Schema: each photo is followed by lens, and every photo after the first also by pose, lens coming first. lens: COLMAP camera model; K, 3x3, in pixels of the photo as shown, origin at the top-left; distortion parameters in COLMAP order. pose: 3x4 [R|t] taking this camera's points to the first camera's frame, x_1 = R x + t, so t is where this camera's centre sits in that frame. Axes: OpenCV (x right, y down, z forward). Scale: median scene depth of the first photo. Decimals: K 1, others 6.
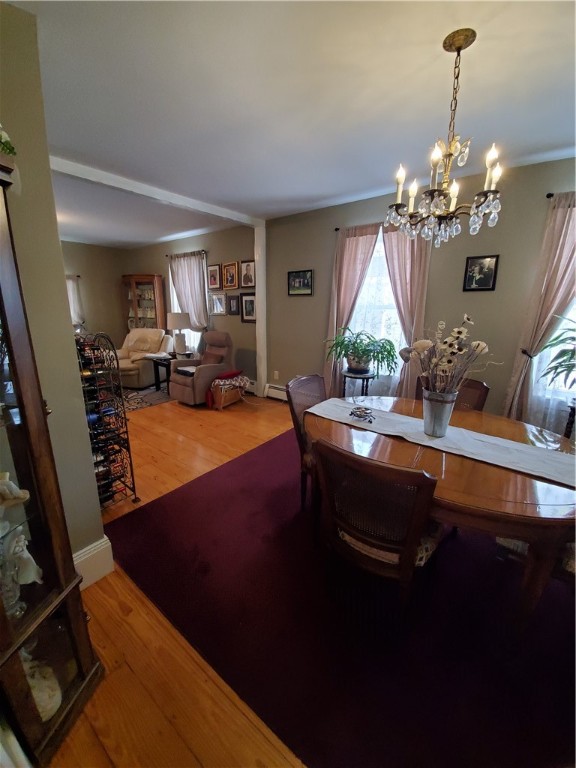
lens RADIAL K [[310.2, 0, 279.5], [0, 310.2, 377.8], [0, 0, 1]] dist [0.022602, -0.019679]
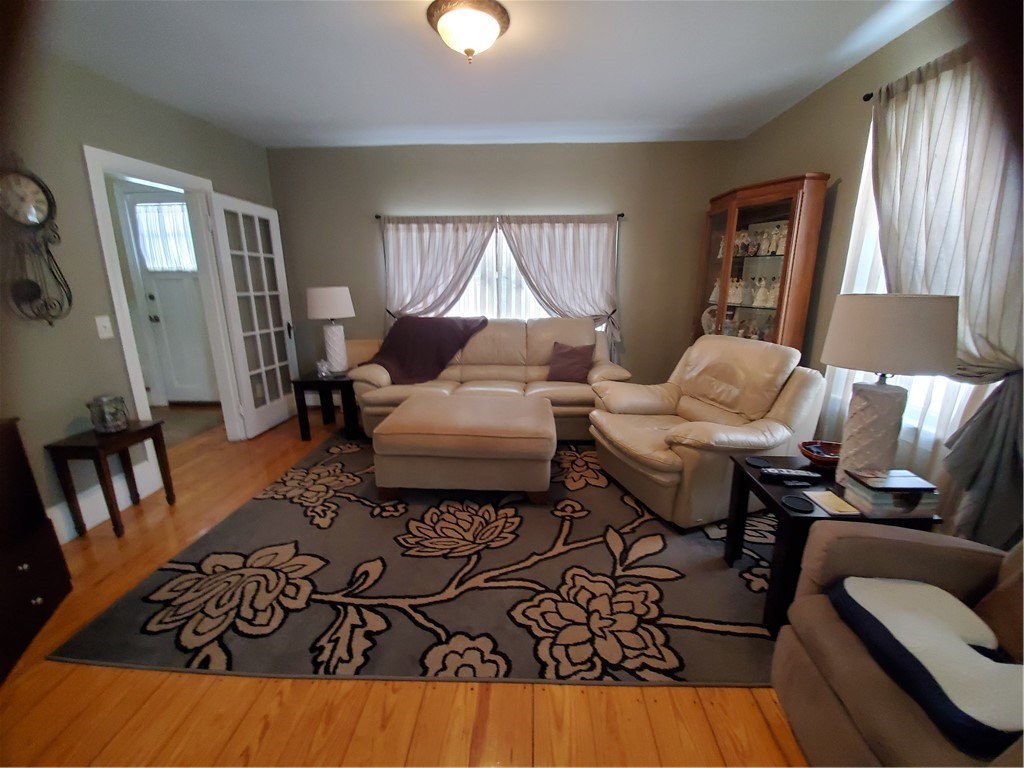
lens RADIAL K [[413.5, 0, 518.5], [0, 413.5, 371.8], [0, 0, 1]] dist [0.022602, -0.019679]
pose [[0.604503, 0.165314, -0.779261, -0.281926], [-0.179424, 0.981349, 0.068998, -0.145135], [0.776133, 0.098109, 0.622890, 0.698183]]
